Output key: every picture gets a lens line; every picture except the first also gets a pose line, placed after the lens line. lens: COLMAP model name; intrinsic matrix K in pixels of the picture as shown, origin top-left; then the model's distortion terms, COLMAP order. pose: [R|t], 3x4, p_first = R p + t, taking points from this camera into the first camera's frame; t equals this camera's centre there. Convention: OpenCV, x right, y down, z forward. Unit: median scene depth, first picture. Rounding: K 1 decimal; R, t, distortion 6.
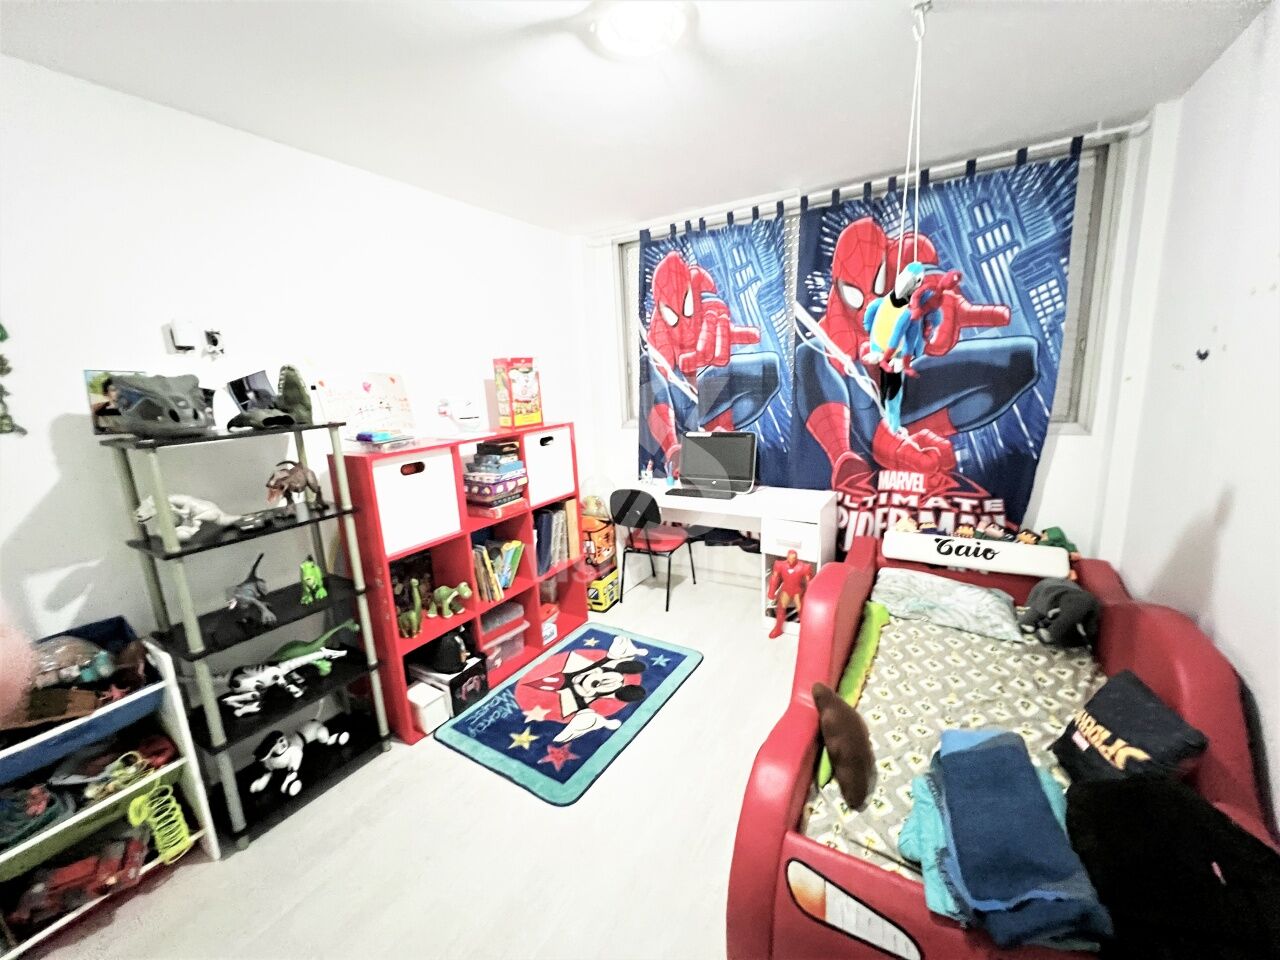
lens RADIAL K [[510.1, 0, 637.5], [0, 510.1, 475.8], [0, 0, 1]] dist [-0.002628, 0.000522]
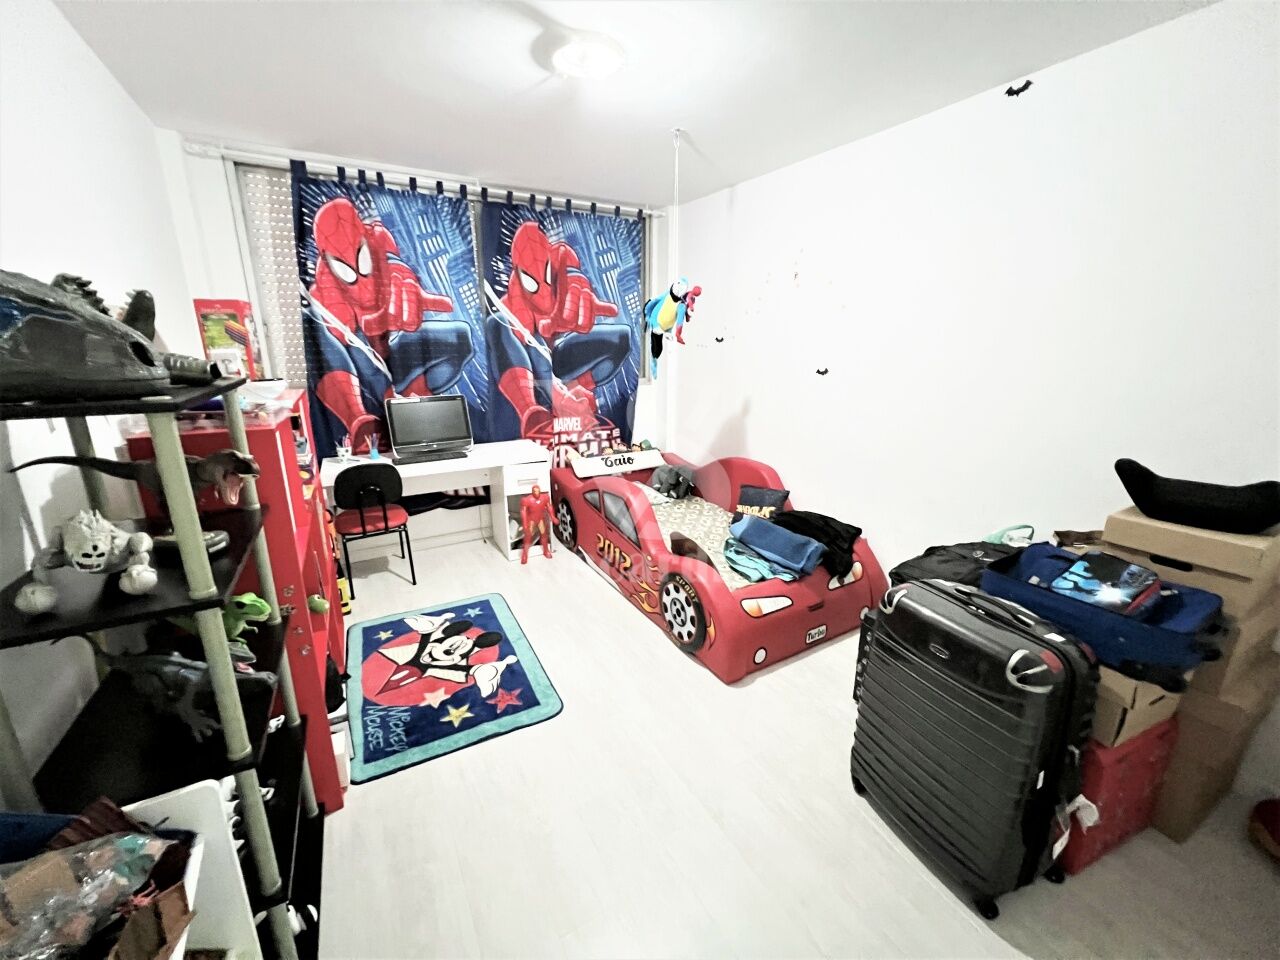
lens RADIAL K [[510.1, 0, 637.5], [0, 510.1, 475.8], [0, 0, 1]] dist [-0.002628, 0.000522]
pose [[0.488635, -0.176818, 0.854383, -0.606919], [0.146297, 0.981989, 0.119557, 0.010082], [-0.860135, 0.066574, 0.505703, 0.151430]]
